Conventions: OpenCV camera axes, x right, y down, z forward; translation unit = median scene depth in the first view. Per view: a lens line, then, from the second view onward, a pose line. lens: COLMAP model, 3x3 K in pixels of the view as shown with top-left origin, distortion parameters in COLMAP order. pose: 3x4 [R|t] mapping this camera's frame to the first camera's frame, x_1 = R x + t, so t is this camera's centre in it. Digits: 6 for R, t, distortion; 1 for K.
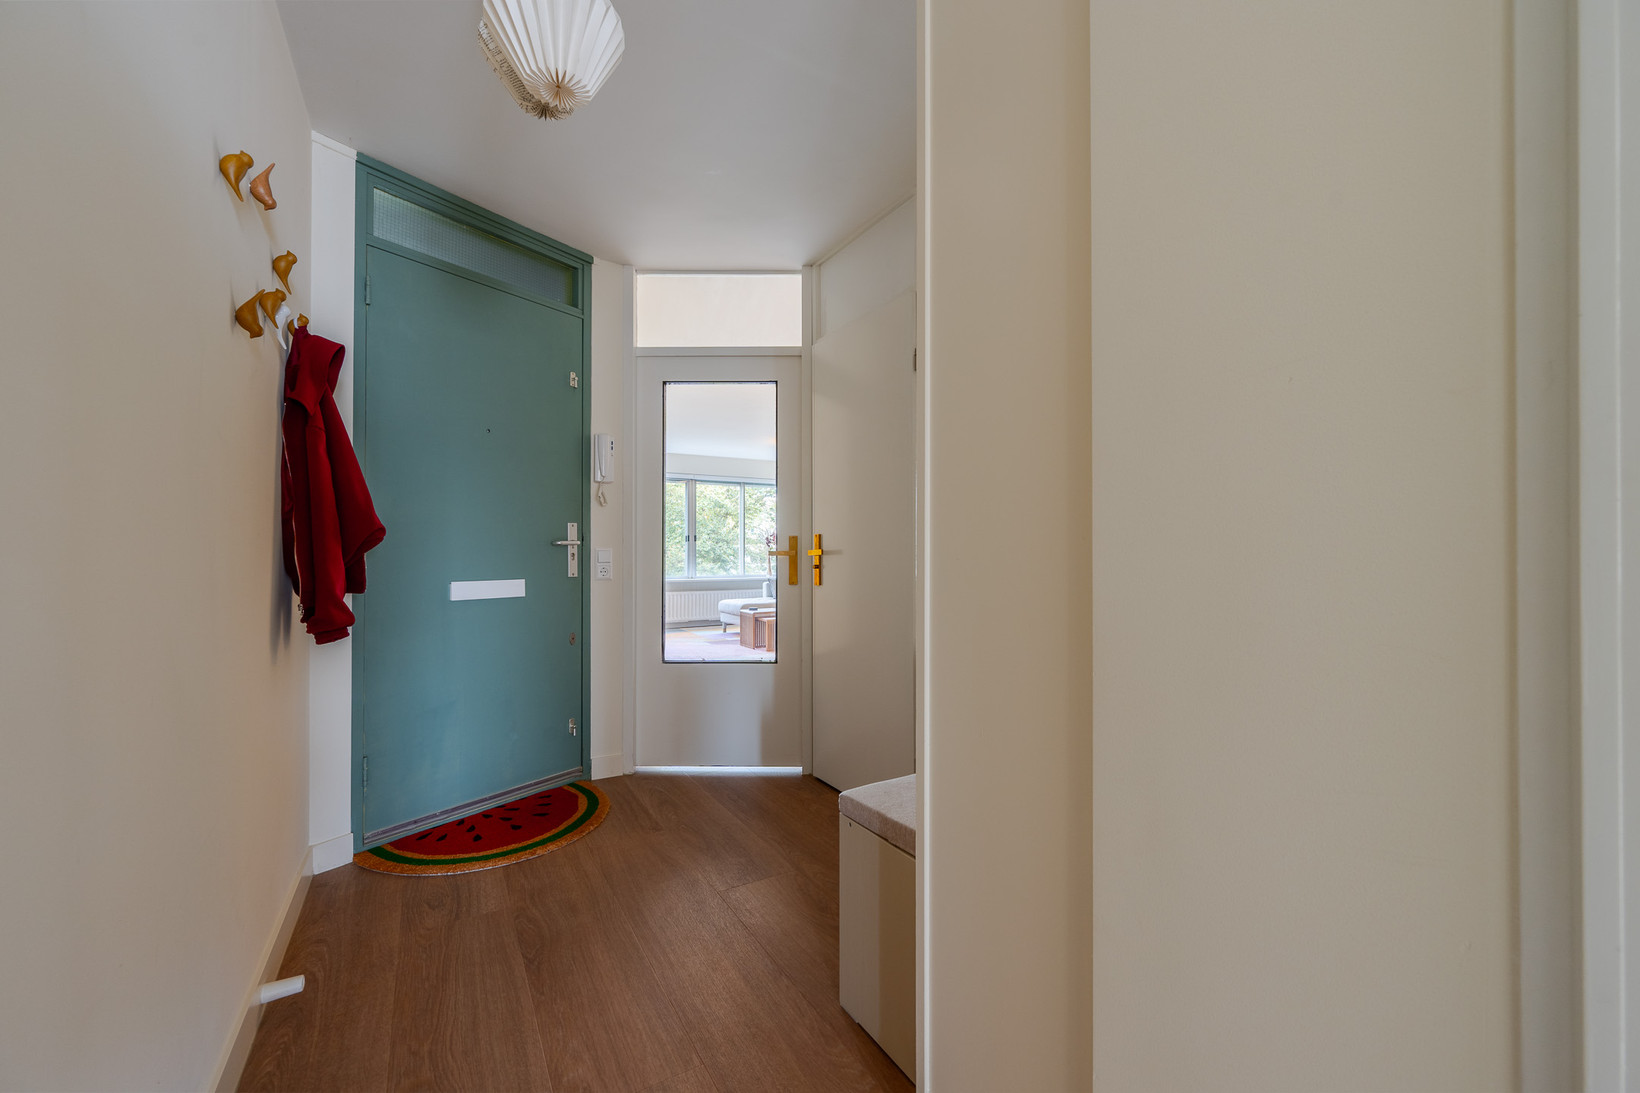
lens RADIAL K [[667.2, 0, 889.4], [0, 667.2, 555.7], [0, 0, 1]] dist [0.002430, 0.000558]
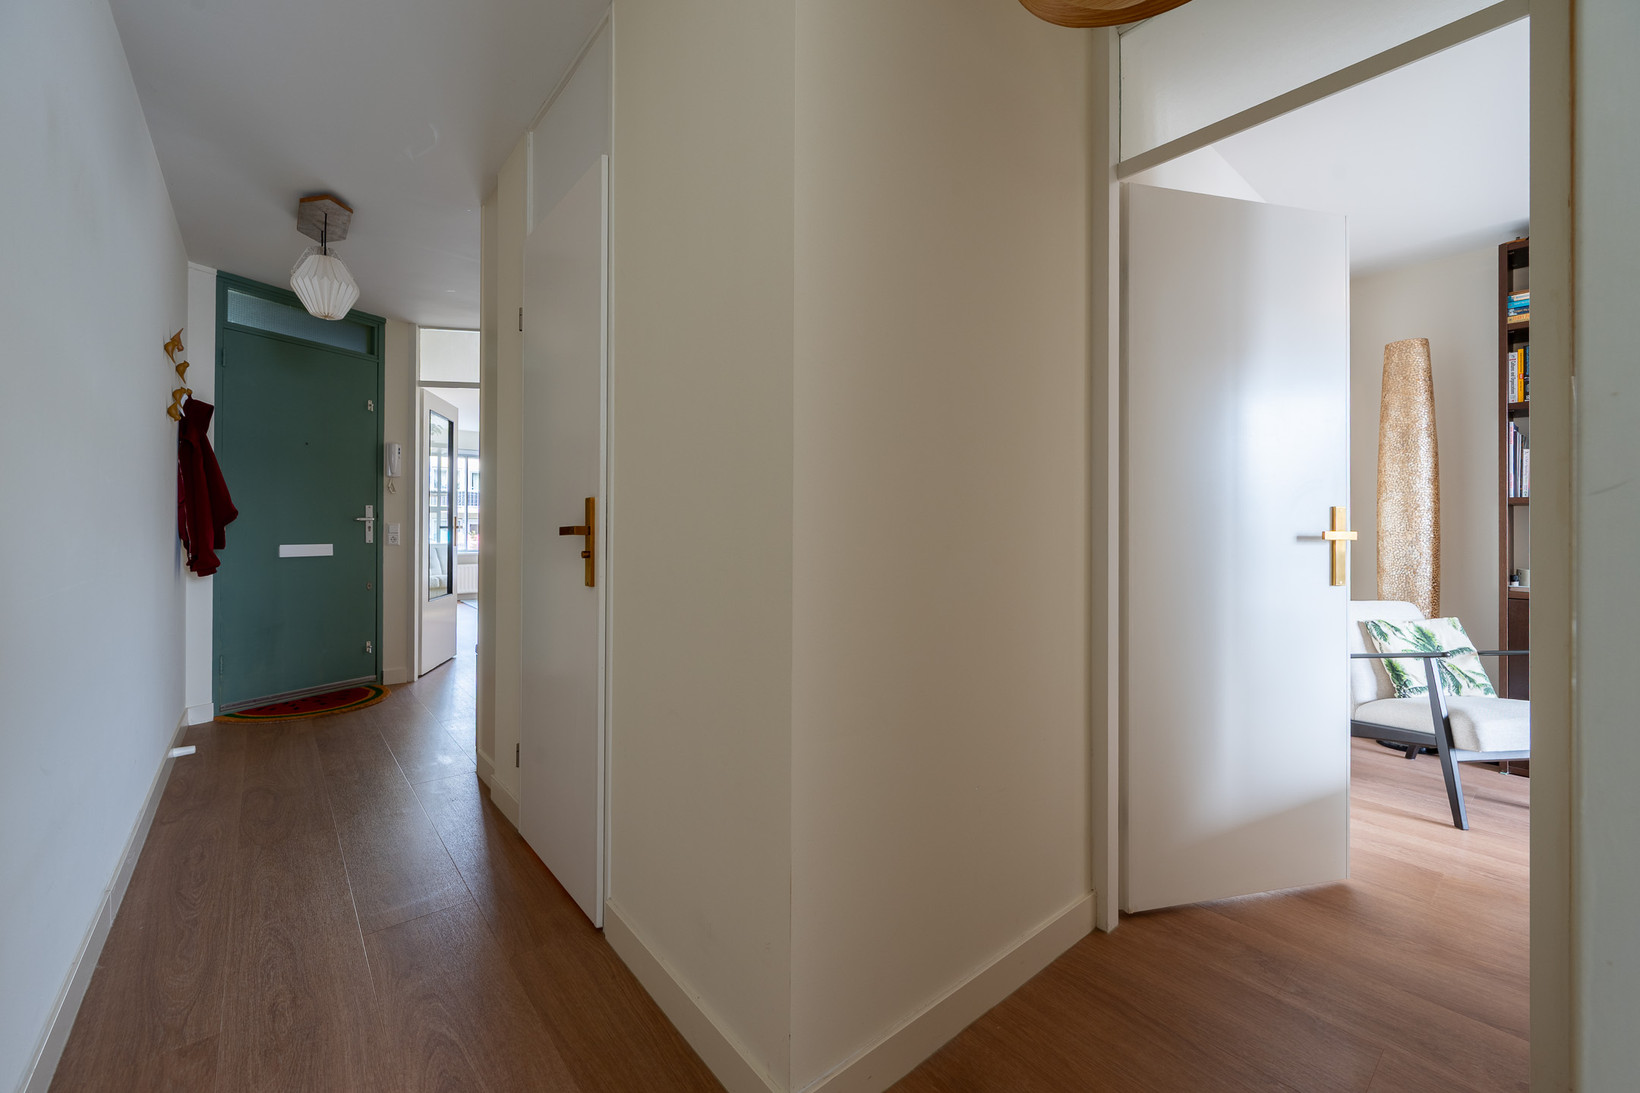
lens RADIAL K [[667.2, 0, 794.3], [0, 667.2, 527.2], [0, 0, 1]] dist [0.002430, 0.000558]
pose [[0.997688, -0.000742, 0.067959, 0.434255], [0.001098, 0.999986, -0.005209, 0.008138], [-0.067954, 0.005271, 0.997675, -0.633901]]
